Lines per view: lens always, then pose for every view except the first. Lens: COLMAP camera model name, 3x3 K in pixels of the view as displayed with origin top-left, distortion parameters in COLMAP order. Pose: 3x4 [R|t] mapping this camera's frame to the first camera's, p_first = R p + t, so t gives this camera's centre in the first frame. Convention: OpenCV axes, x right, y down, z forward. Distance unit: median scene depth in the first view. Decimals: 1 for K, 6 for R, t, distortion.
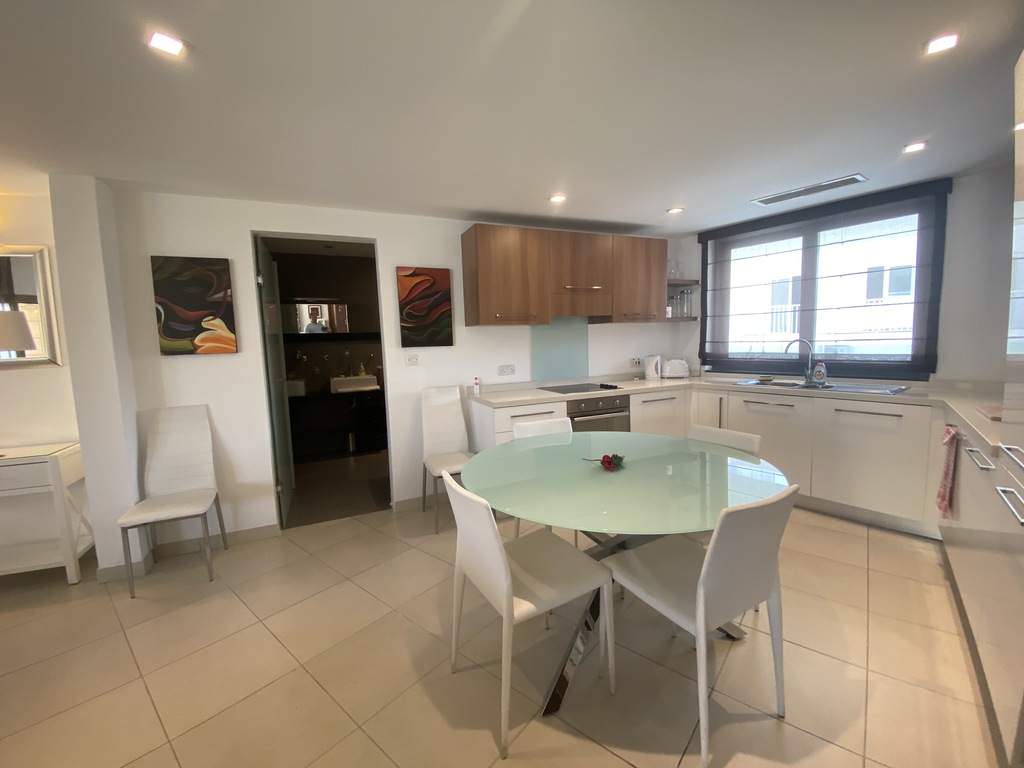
lens RADIAL K [[419.0, 0, 512.0], [0, 419.0, 384.0], [0, 0, 1]] dist [0.030158, -0.024956]
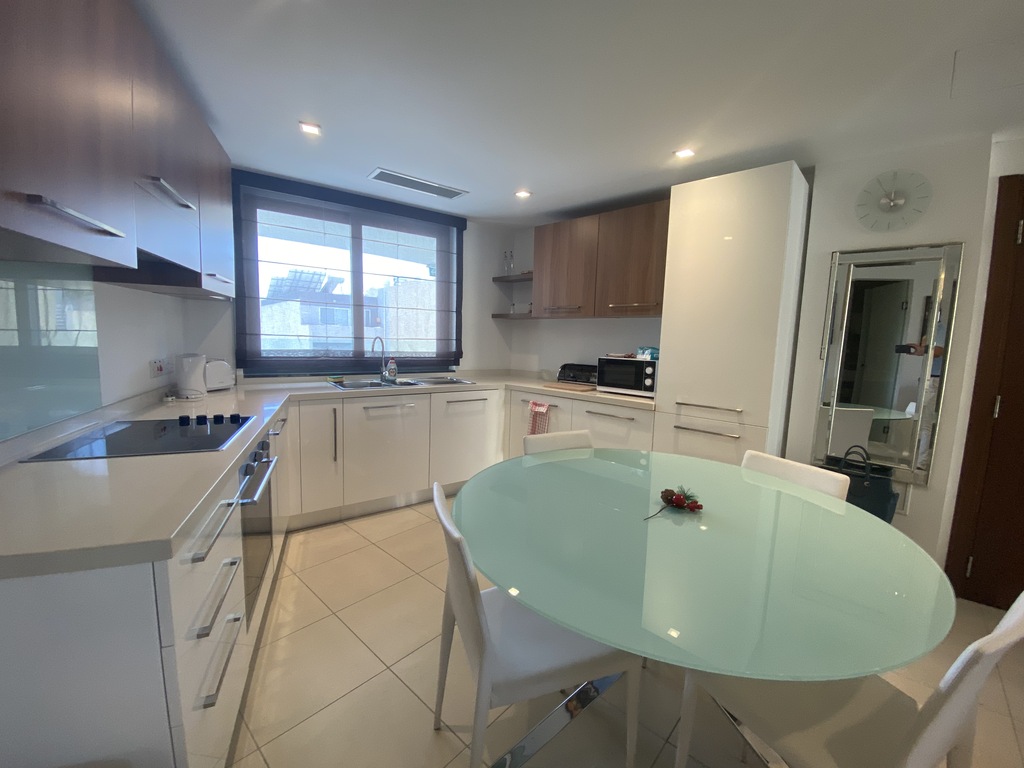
lens RADIAL K [[419.0, 0, 512.0], [0, 419.0, 384.0], [0, 0, 1]] dist [0.030158, -0.024956]
pose [[-0.021801, -0.079562, 0.996591, -0.276779], [0.068182, 0.994389, 0.080878, -0.054135], [-0.997435, 0.069713, -0.016254, 0.716610]]
